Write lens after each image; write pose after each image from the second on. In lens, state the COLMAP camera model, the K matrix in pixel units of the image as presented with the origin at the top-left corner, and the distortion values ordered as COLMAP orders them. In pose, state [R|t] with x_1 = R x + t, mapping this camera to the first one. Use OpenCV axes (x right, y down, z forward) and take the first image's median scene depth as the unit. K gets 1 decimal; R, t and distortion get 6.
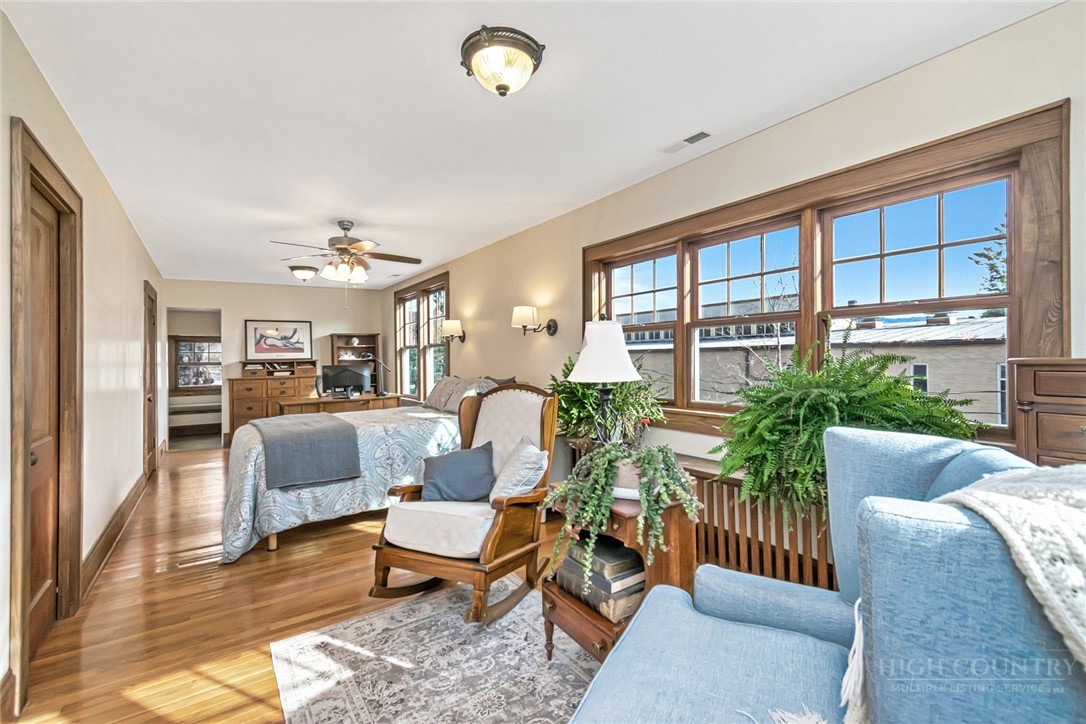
lens RADIAL K [[495.0, 0, 544.4], [0, 495.0, 355.7], [0, 0, 1]] dist [0.011408, 0.000021]
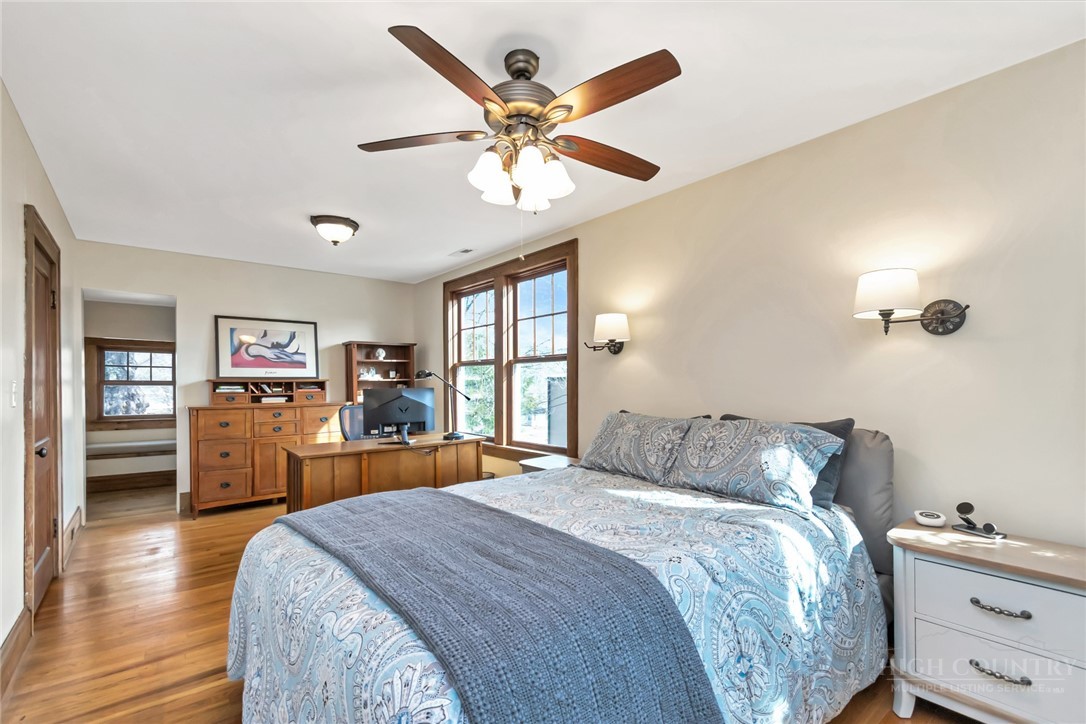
lens RADIAL K [[495.0, 0, 545.6], [0, 495.0, 391.8], [0, 0, 1]] dist [0.011408, 0.000021]
pose [[0.995599, 0.014186, 0.092639, -0.231634], [-0.016176, 0.999654, 0.020762, 0.005924], [-0.092312, -0.022169, 0.995483, 0.313841]]
